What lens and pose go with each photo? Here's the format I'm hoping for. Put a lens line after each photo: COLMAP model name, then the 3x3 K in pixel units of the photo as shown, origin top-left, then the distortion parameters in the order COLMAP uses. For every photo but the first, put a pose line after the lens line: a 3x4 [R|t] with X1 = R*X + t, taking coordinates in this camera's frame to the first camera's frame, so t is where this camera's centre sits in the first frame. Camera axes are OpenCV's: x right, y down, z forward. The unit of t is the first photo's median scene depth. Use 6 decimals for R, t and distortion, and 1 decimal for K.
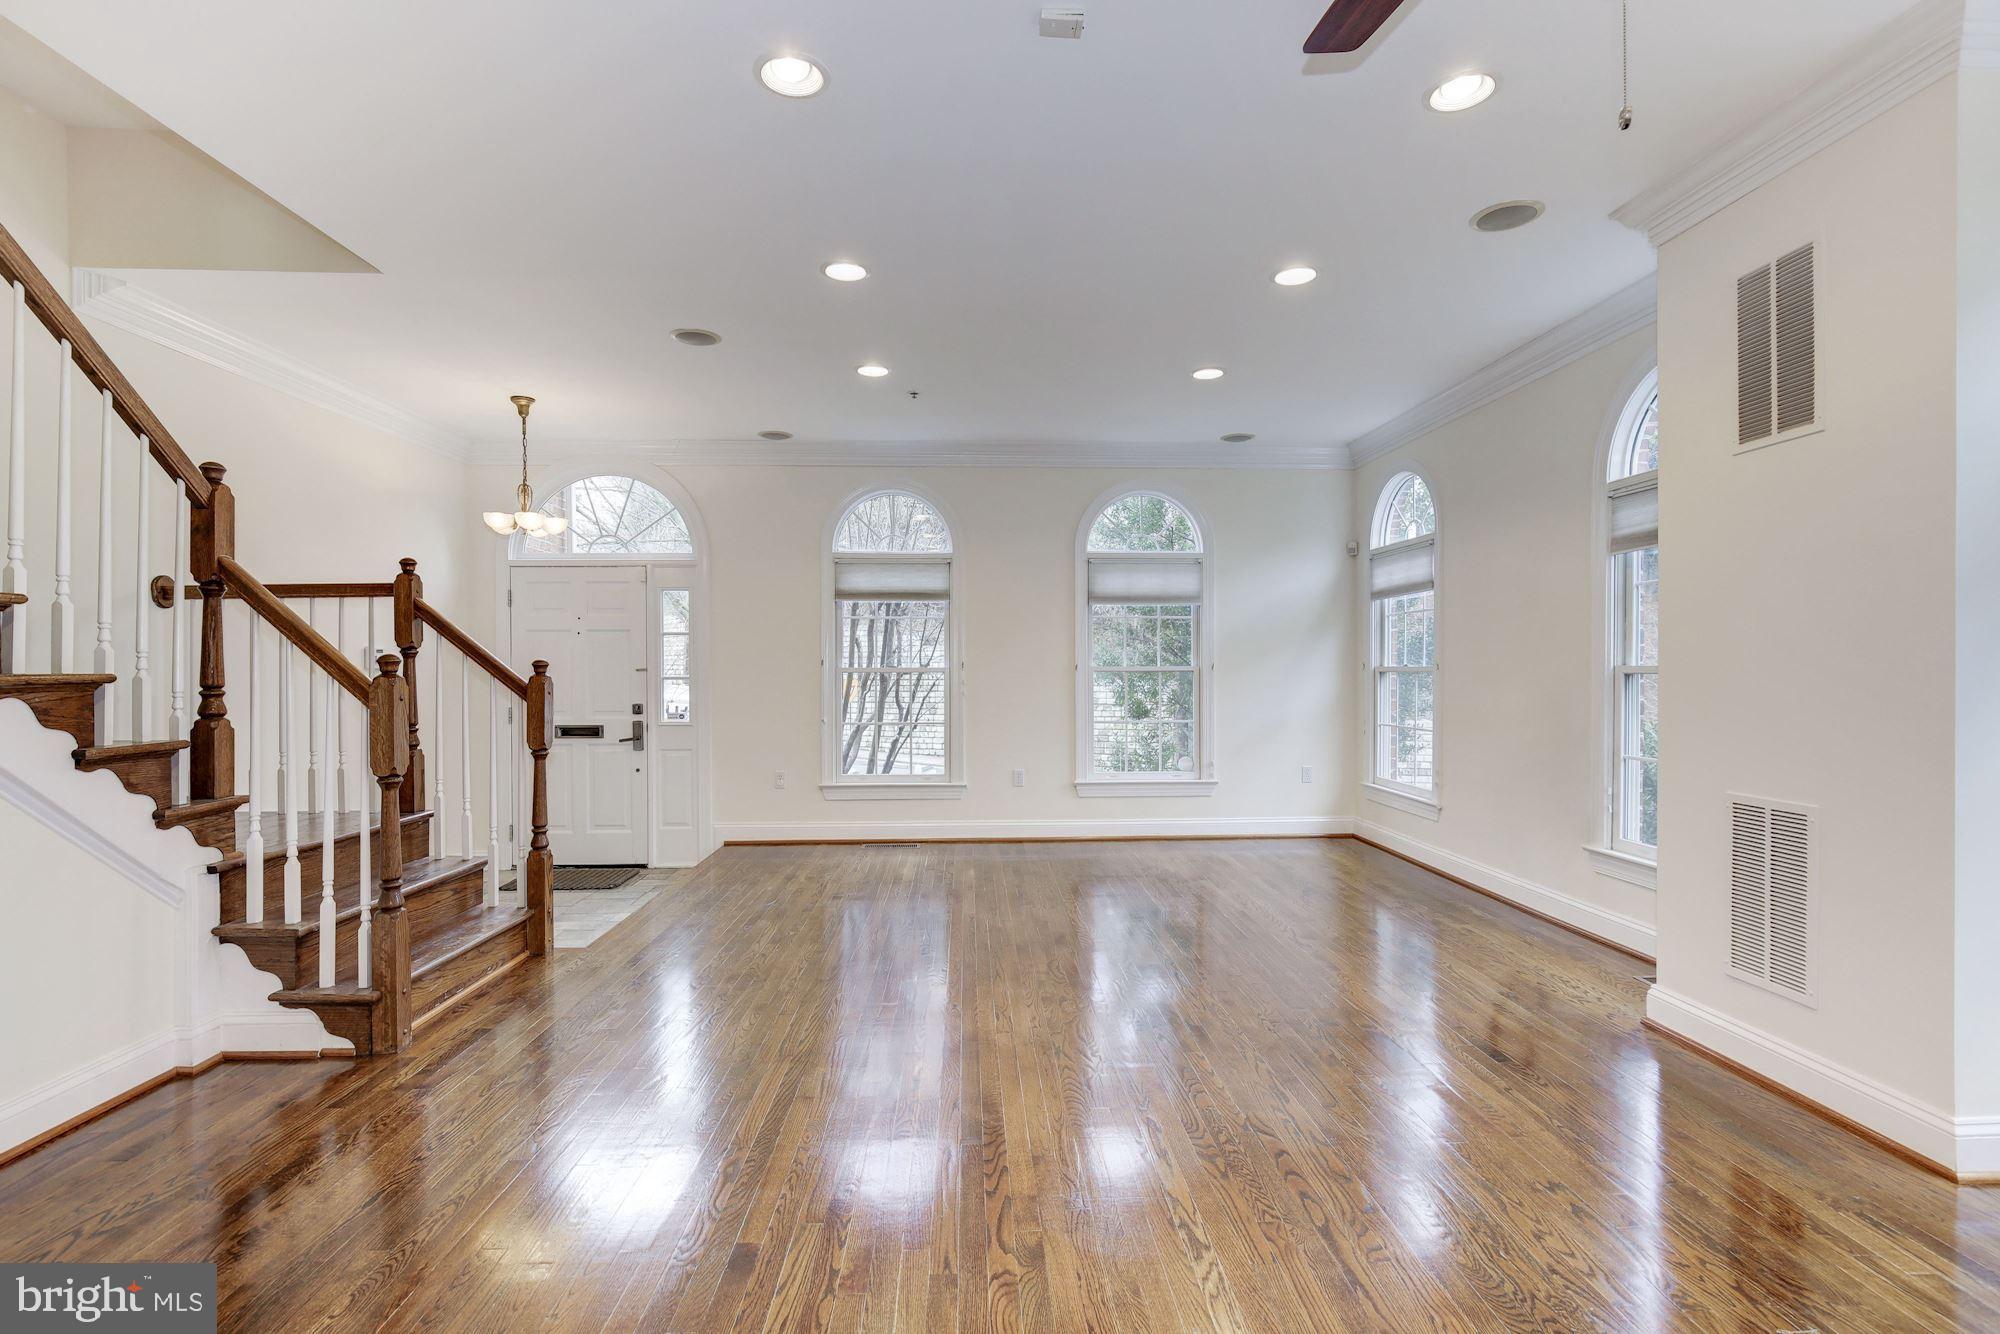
lens RADIAL K [[923.7, 0, 980.4], [0, 923.7, 668.0], [0, 0, 1]] dist [-0.015487, 0.004893]
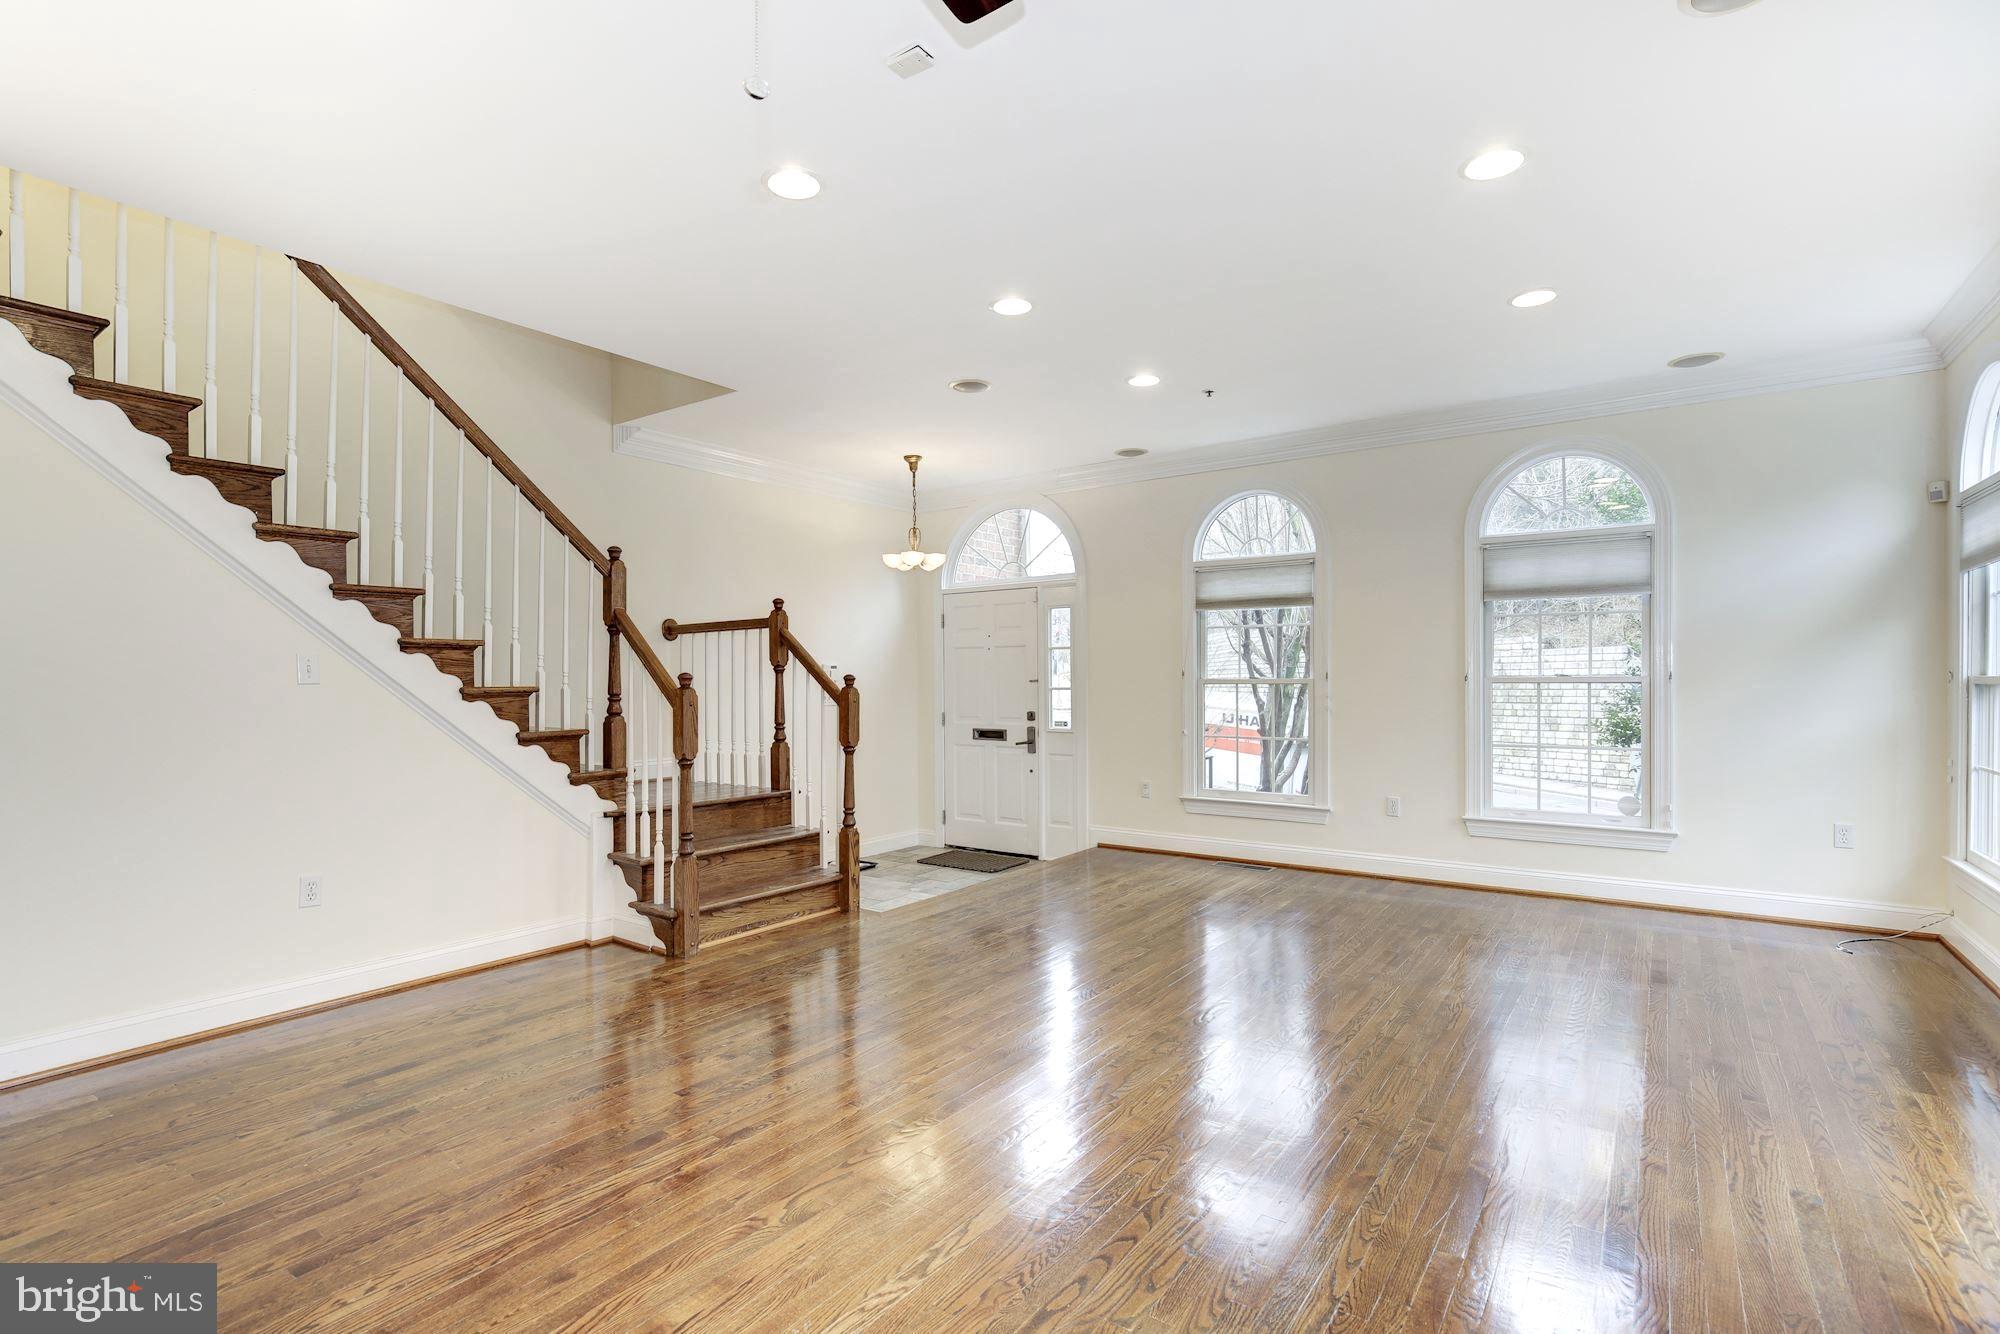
lens RADIAL K [[923.7, 0, 988.3], [0, 923.7, 686.3], [0, 0, 1]] dist [-0.015487, 0.004893]
pose [[0.785453, 0.003863, -0.618909, 0.331950], [0.003247, 0.999941, 0.010362, -0.003940], [0.618912, -0.010149, 0.785395, 0.105717]]
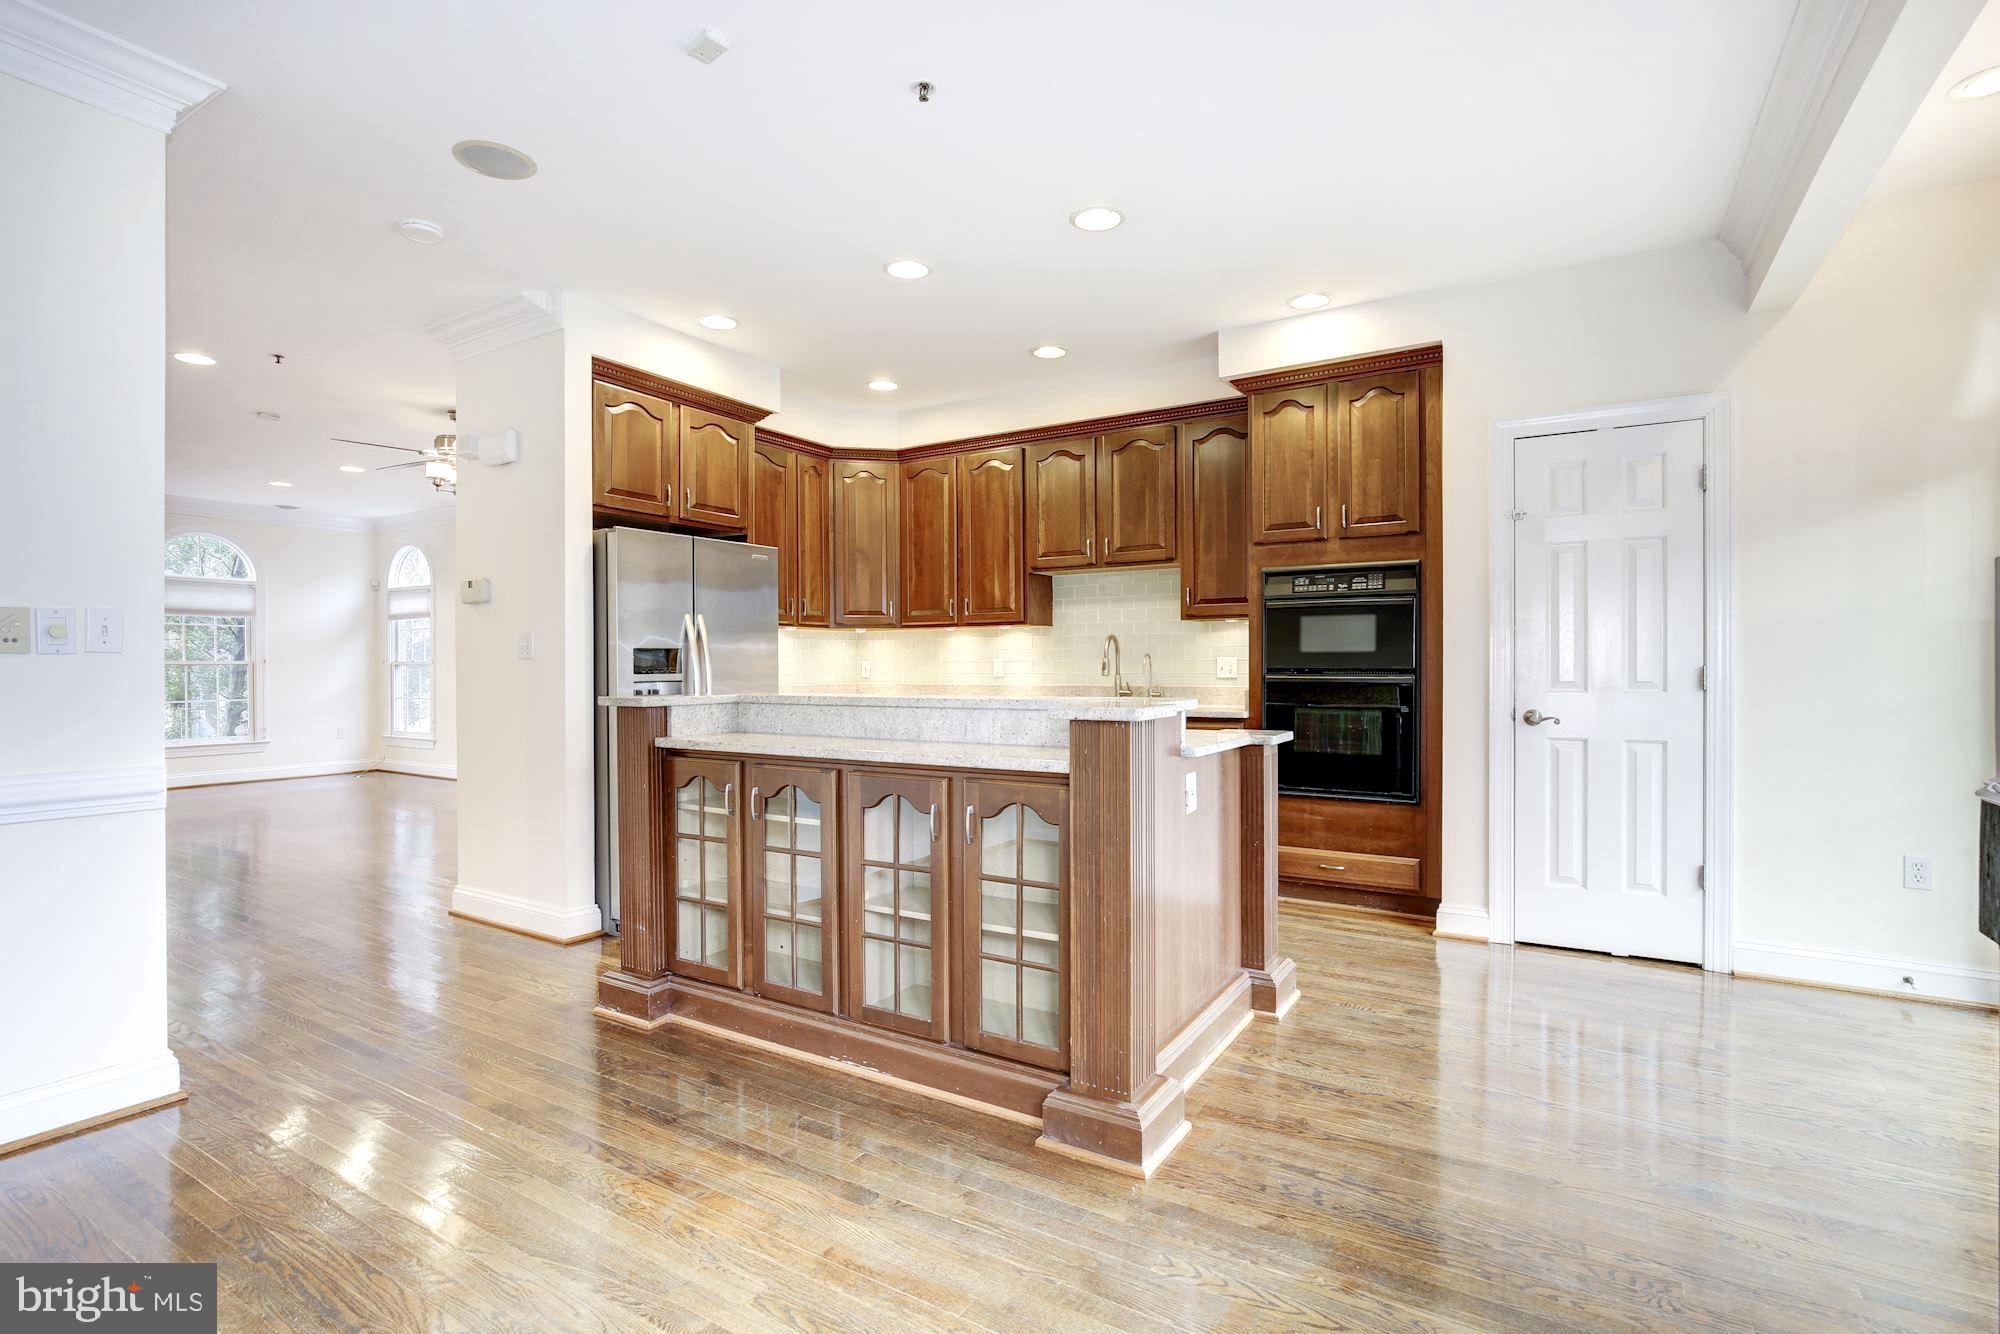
lens RADIAL K [[923.7, 0, 1011.9], [0, 923.7, 681.6], [0, 0, 1]] dist [-0.015487, 0.004893]
pose [[0.532216, -0.013690, 0.846498, -0.407873], [-0.001599, 0.999851, 0.017176, 0.004324], [-0.846607, -0.010494, 0.532115, -0.888653]]
